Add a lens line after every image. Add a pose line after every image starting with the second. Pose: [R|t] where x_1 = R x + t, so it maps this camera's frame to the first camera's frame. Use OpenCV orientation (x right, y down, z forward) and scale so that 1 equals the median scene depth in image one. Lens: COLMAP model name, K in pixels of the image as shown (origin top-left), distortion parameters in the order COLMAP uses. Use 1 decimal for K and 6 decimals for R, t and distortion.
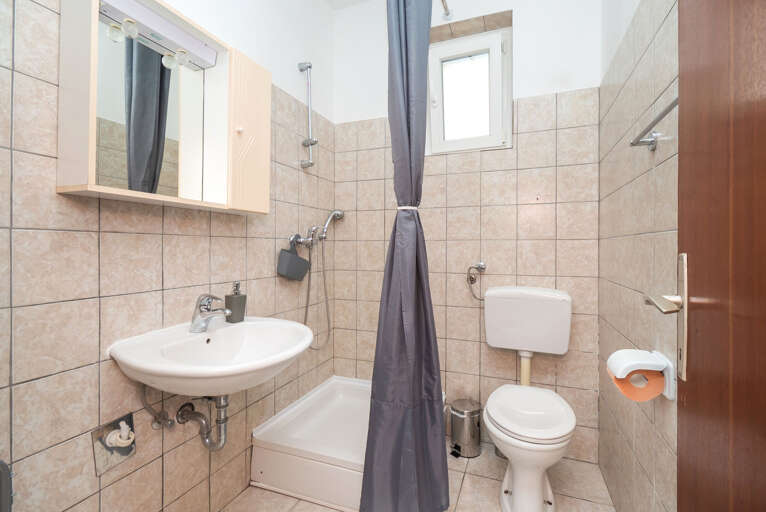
lens RADIAL K [[348.1, 0, 383.8], [0, 348.1, 246.2], [0, 0, 1]] dist [0.002344, -0.000192]
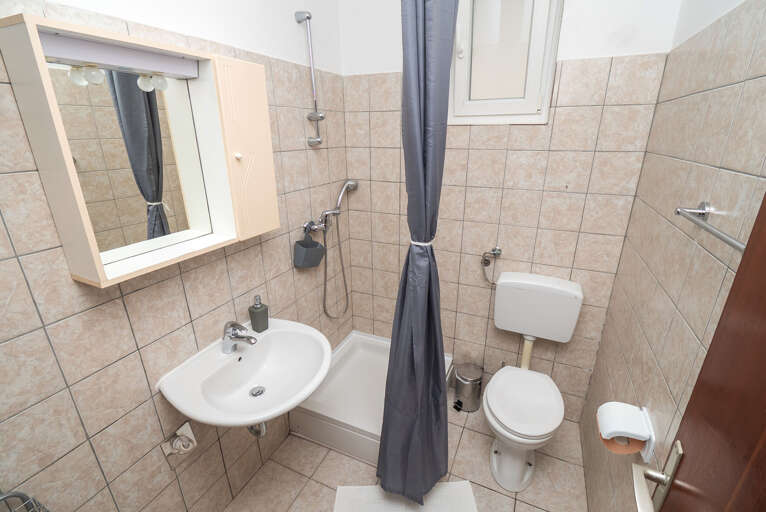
lens RADIAL K [[343.3, 0, 383.0], [0, 343.3, 256.0], [0, 0, 1]] dist [-0.000231, -0.000415]
pose [[0.998533, 0.009662, -0.053278, 0.009853], [0.009152, 0.939679, 0.341936, -0.288338], [0.053368, -0.341922, 0.938212, 0.068764]]
